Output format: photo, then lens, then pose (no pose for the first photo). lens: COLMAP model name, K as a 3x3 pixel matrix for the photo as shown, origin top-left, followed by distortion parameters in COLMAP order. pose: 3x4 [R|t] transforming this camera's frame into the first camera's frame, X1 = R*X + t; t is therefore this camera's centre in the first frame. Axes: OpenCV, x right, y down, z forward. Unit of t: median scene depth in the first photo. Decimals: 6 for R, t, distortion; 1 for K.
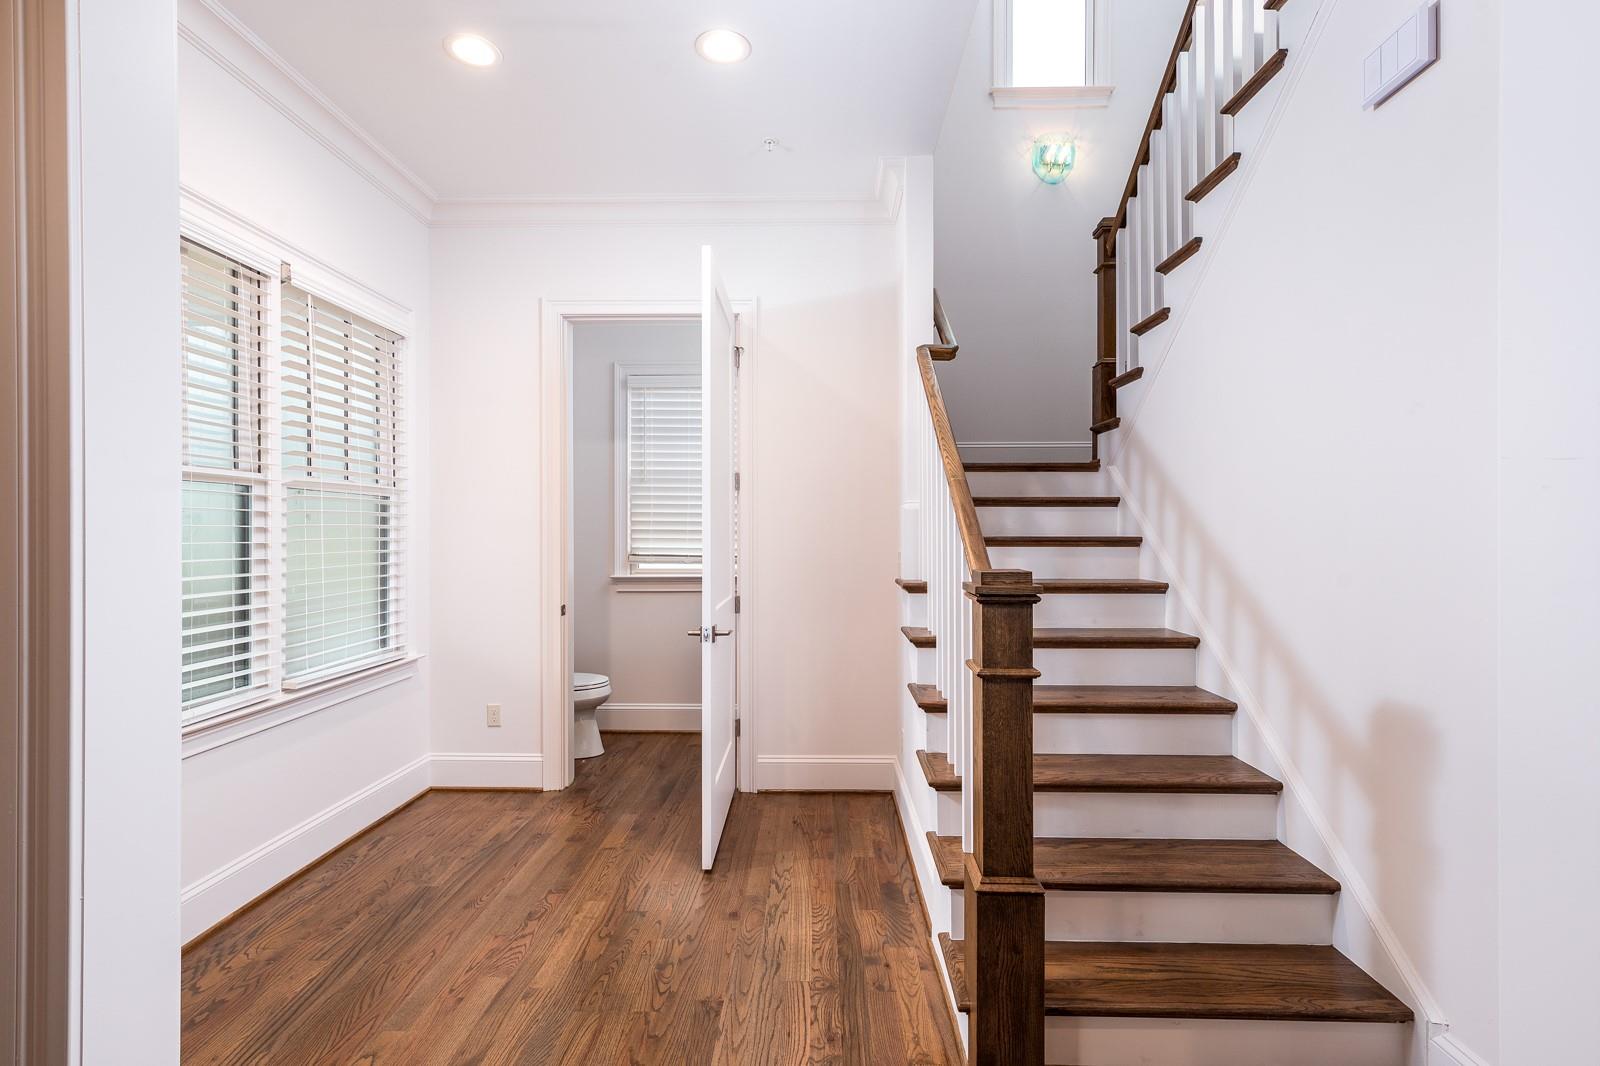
lens RADIAL K [[720.9, 0, 808.4], [0, 720.9, 519.2], [0, 0, 1]] dist [0.002326, 0.000059]
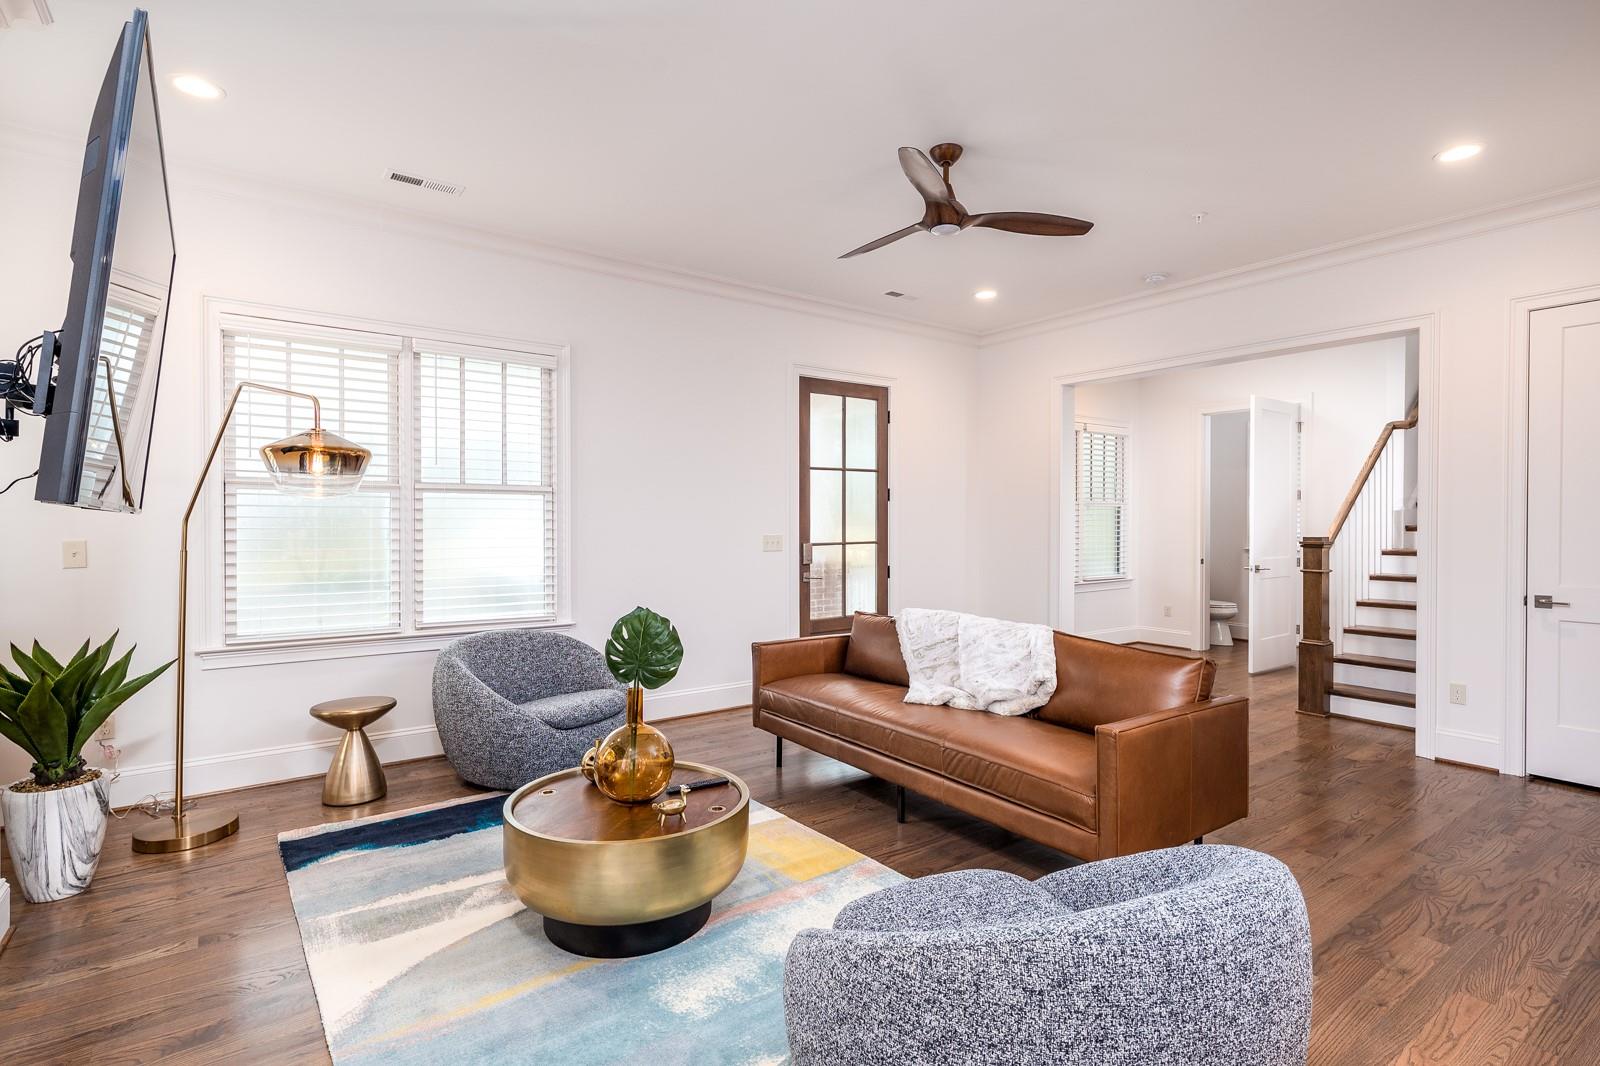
lens RADIAL K [[806.0, 0, 803.2], [0, 806.0, 519.3], [0, 0, 1]] dist [-0.002078, -0.000086]
pose [[0.617221, 0.012392, -0.786692, 0.789976], [-0.003023, 0.999906, 0.013378, -0.017438], [0.786784, -0.005879, 0.617200, -1.338043]]
